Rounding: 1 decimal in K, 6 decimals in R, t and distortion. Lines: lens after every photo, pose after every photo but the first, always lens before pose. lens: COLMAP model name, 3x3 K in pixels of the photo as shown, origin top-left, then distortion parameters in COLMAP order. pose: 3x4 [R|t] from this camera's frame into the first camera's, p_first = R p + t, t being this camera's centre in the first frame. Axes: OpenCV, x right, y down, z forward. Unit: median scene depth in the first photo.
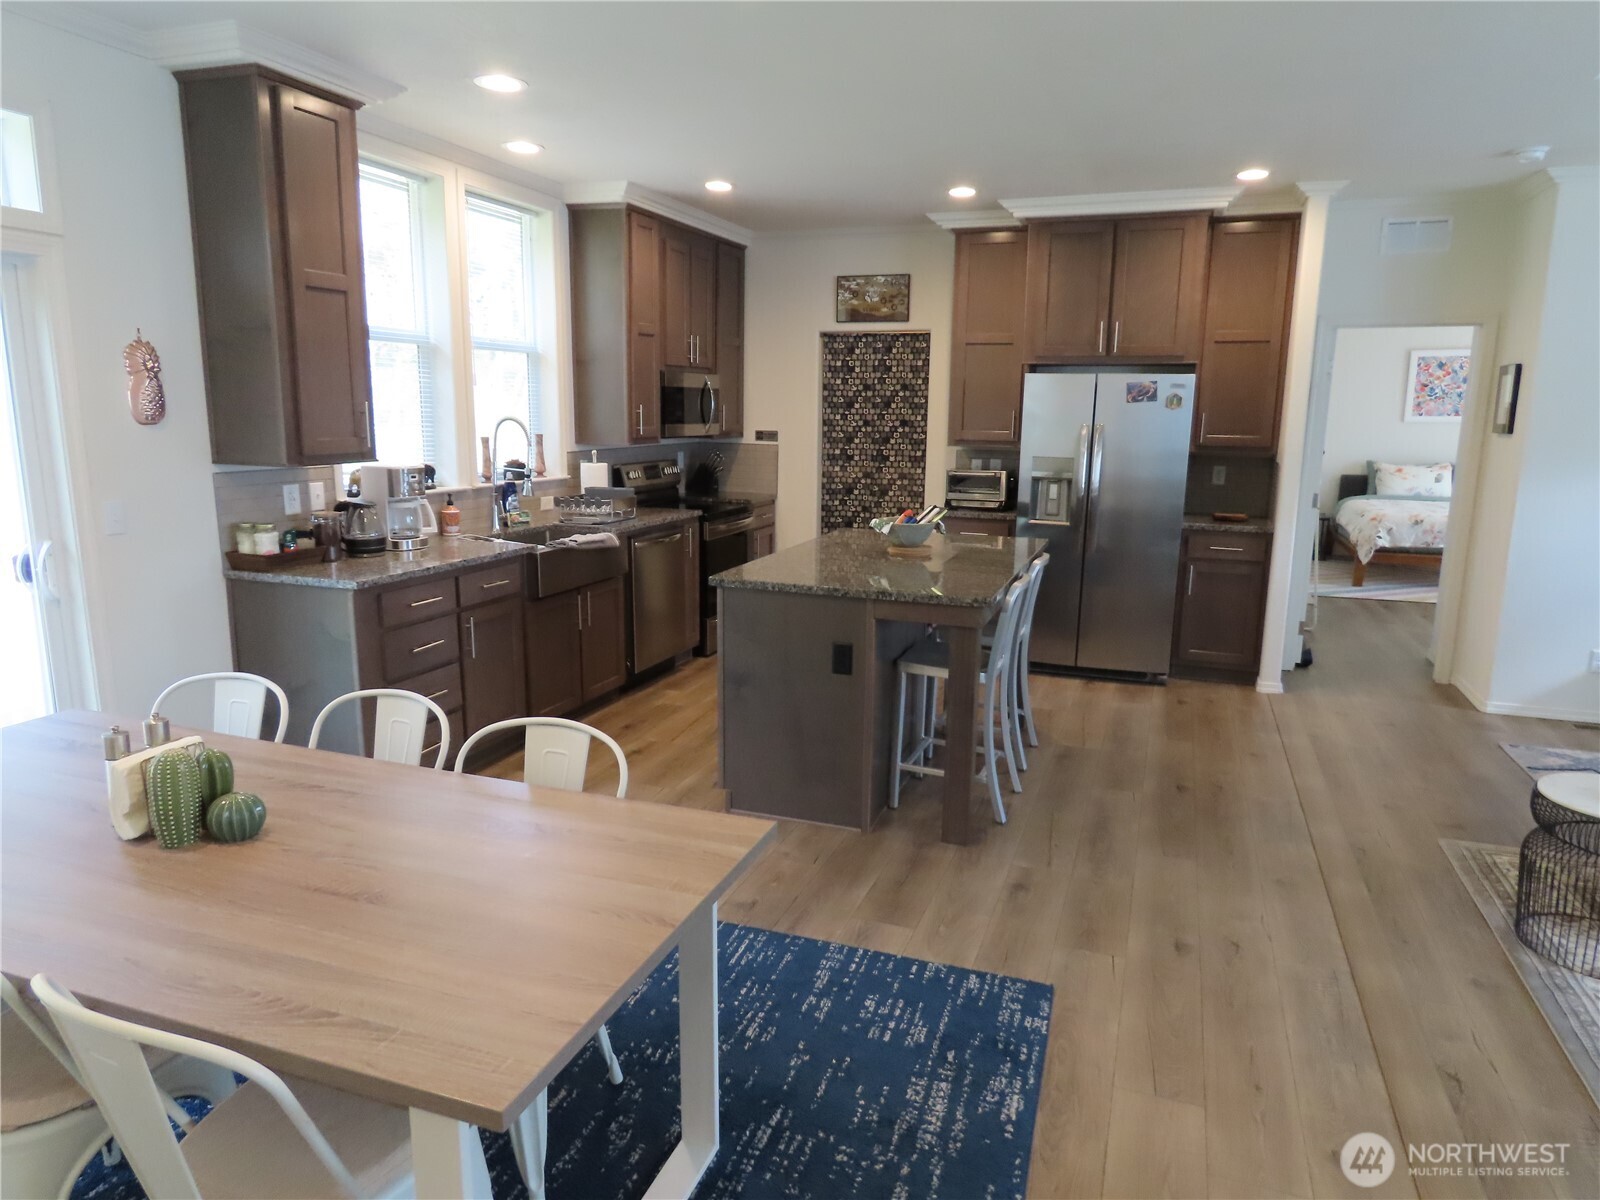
lens RADIAL K [[1013.2, 0, 800.3], [0, 1013.2, 599.5], [0, 0, 1]] dist [0.003057, 0.001467]
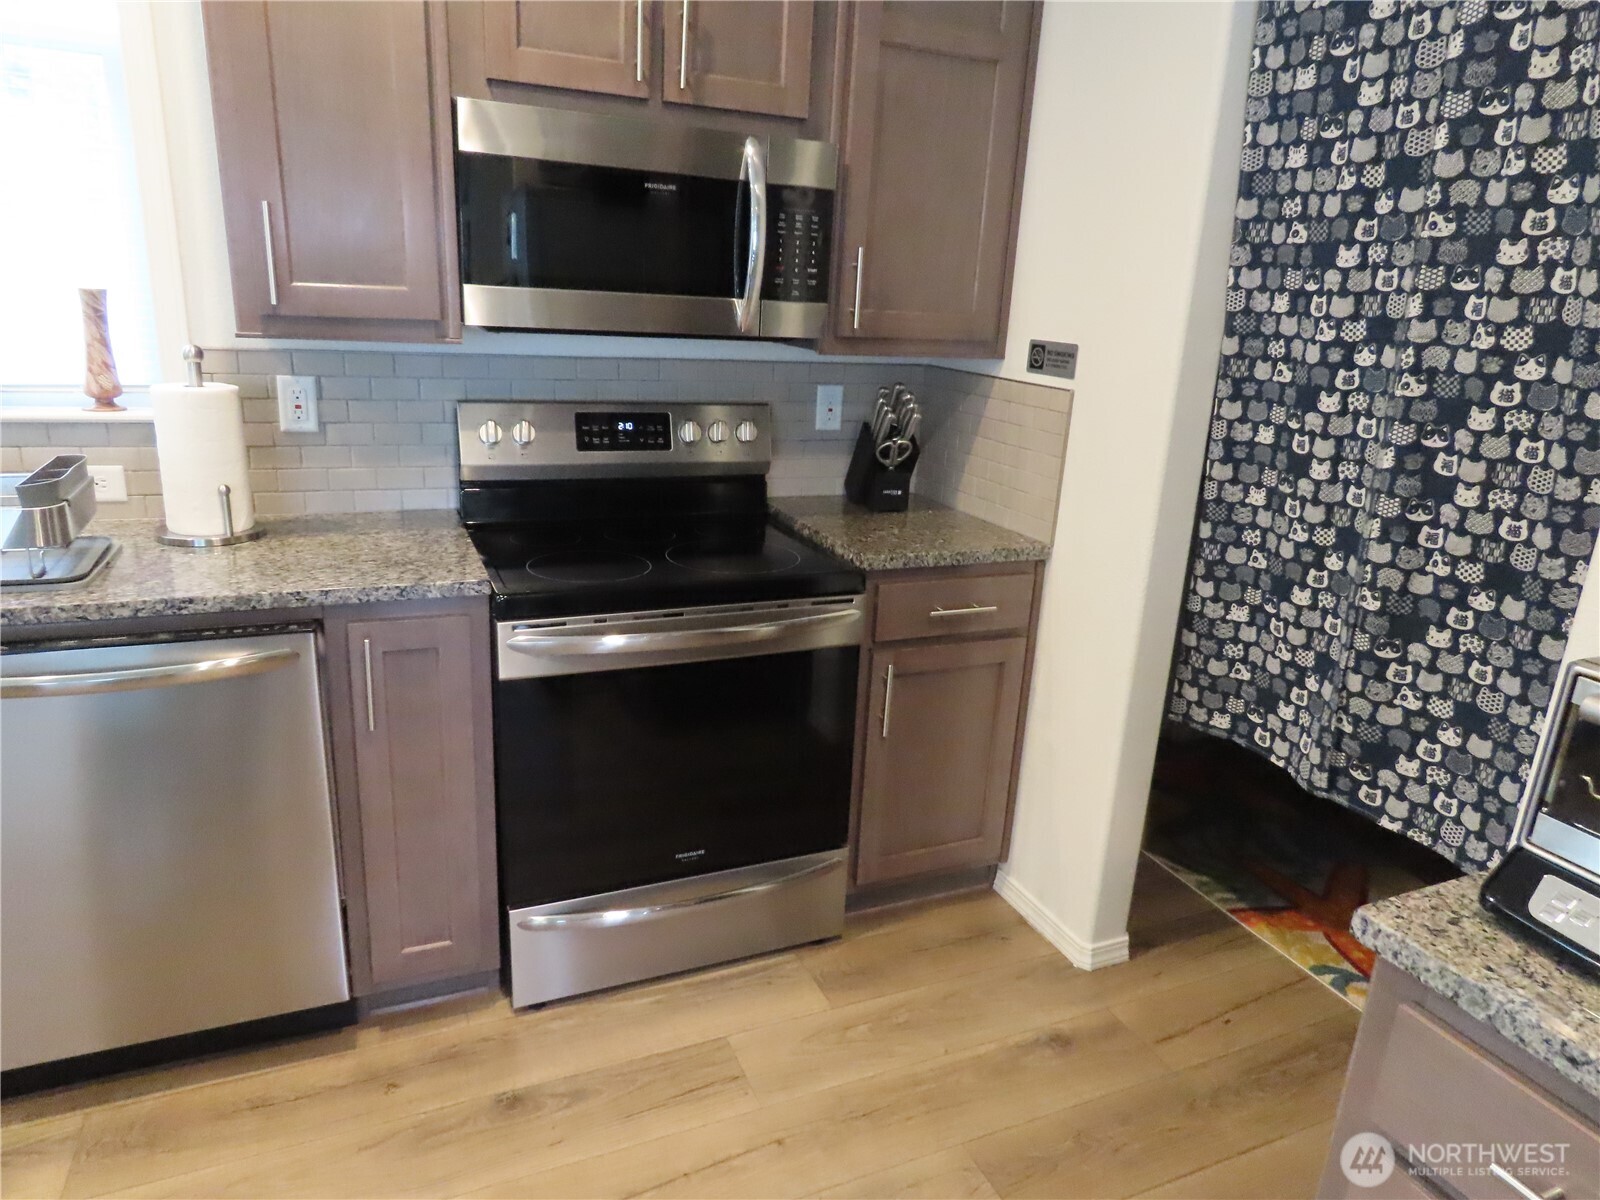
lens RADIAL K [[1013.2, 0, 802.2], [0, 1013.2, 596.1], [0, 0, 1]] dist [0.003057, 0.001467]
pose [[0.691641, 0.232041, -0.683952, 0.149010], [-0.181904, 0.972423, 0.145960, -0.123454], [0.698959, 0.023462, 0.714777, 0.733720]]
